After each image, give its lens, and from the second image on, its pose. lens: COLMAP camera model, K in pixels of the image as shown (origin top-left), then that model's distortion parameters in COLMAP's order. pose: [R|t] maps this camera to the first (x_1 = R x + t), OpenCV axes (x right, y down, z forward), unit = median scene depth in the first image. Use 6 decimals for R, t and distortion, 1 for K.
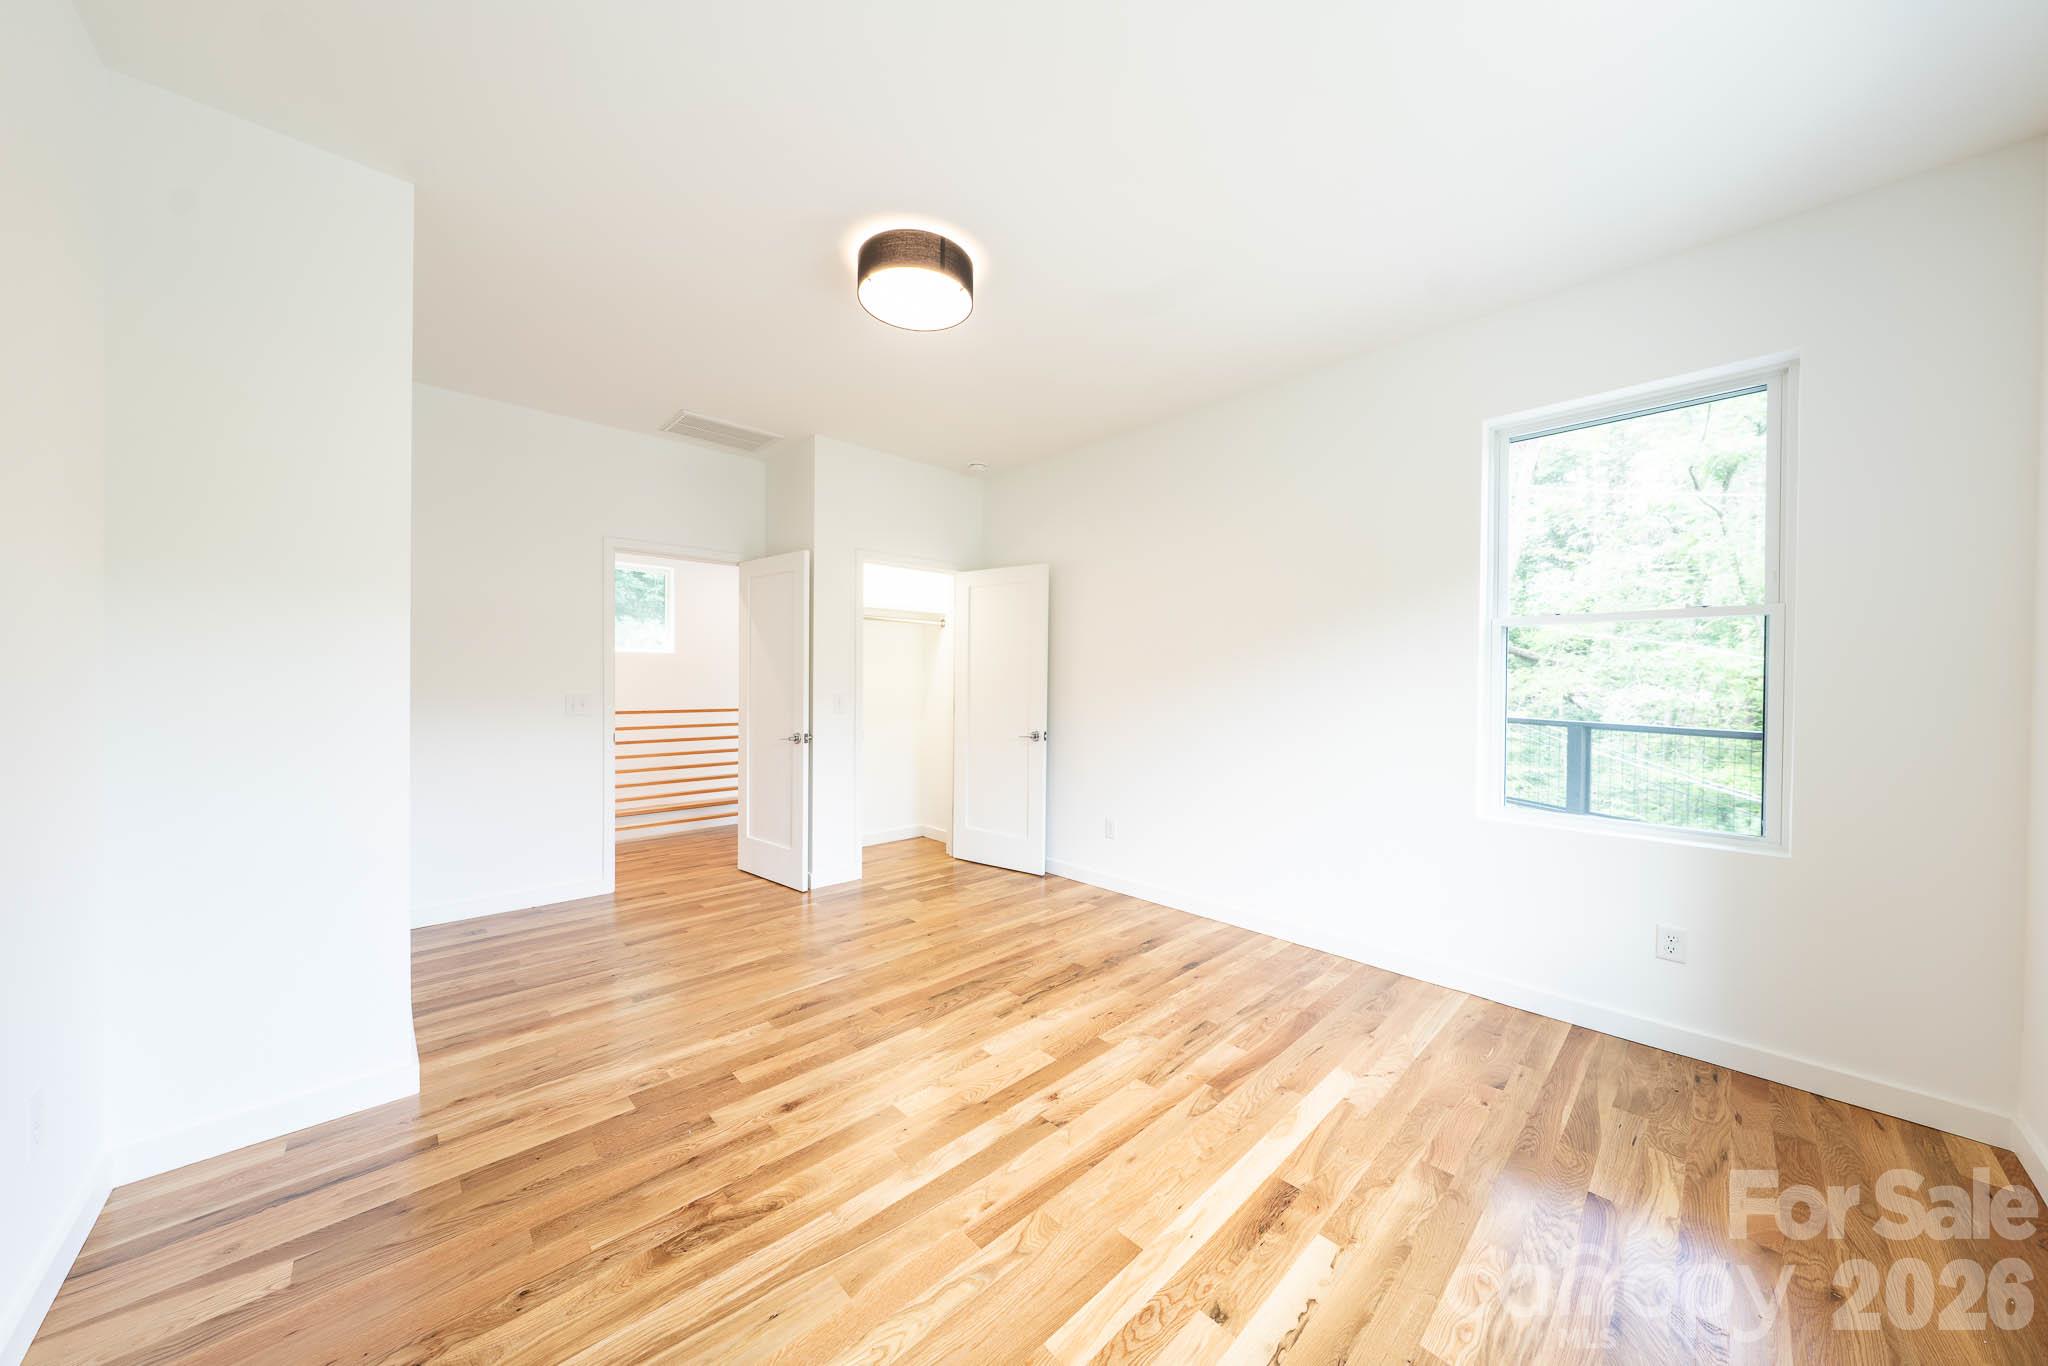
lens RADIAL K [[702.9, 0, 1024.0], [0, 702.9, 683.0], [0, 0, 1]] dist [-0.001667, -0.000080]
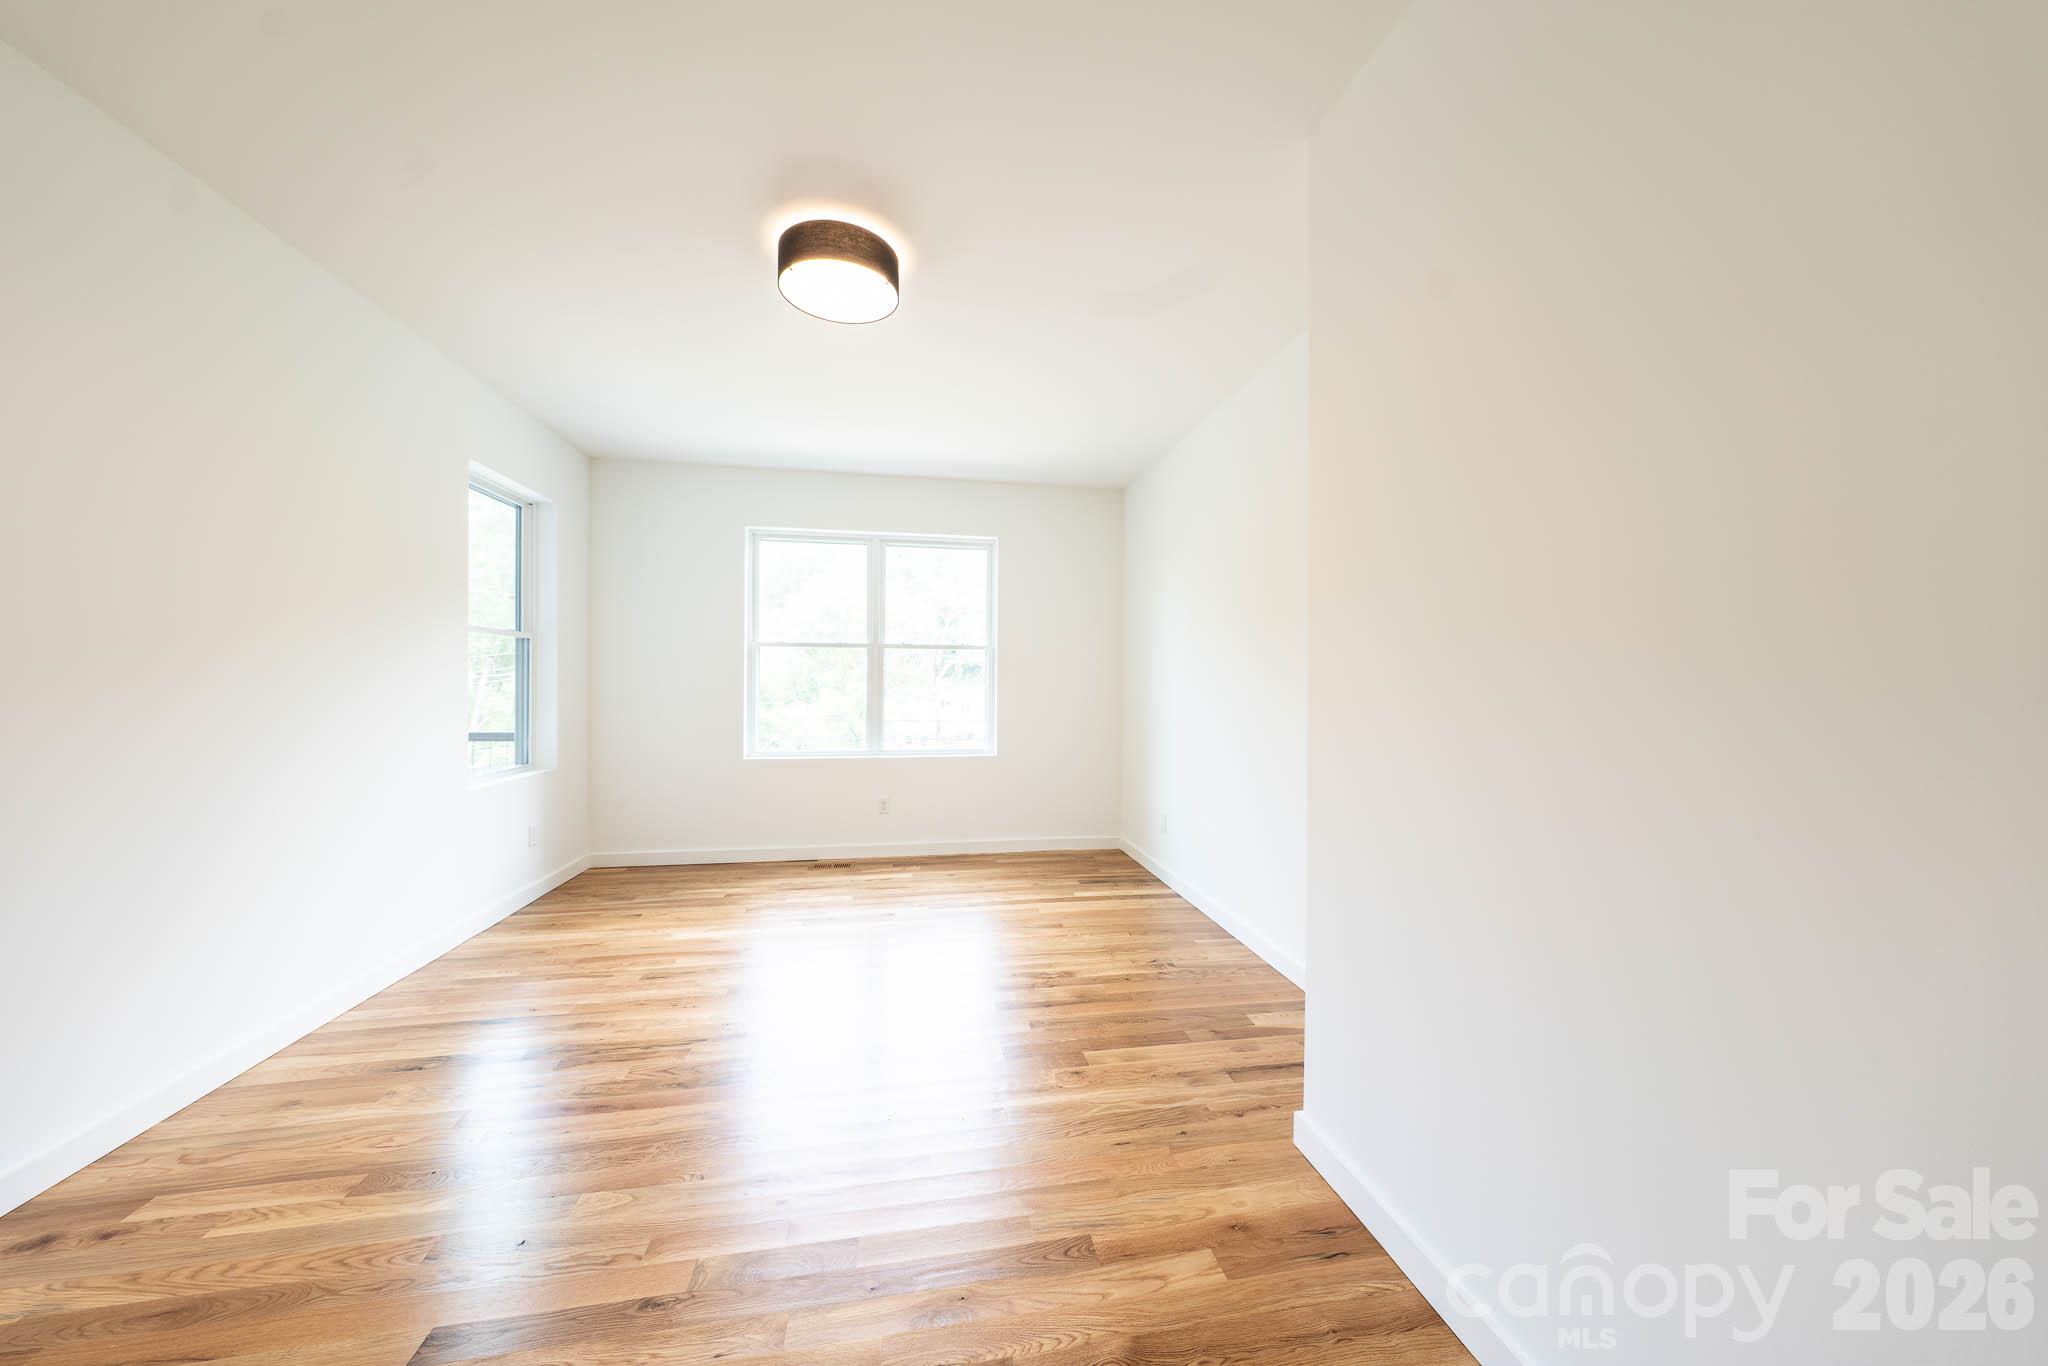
lens RADIAL K [[702.9, 0, 1024.0], [0, 702.9, 683.0], [0, 0, 1]] dist [-0.001667, -0.000080]
pose [[-0.839179, -0.012560, 0.543710, -1.006870], [-0.008720, 0.999916, 0.009640, -0.017147], [-0.543785, 0.003348, -0.839218, 1.859320]]
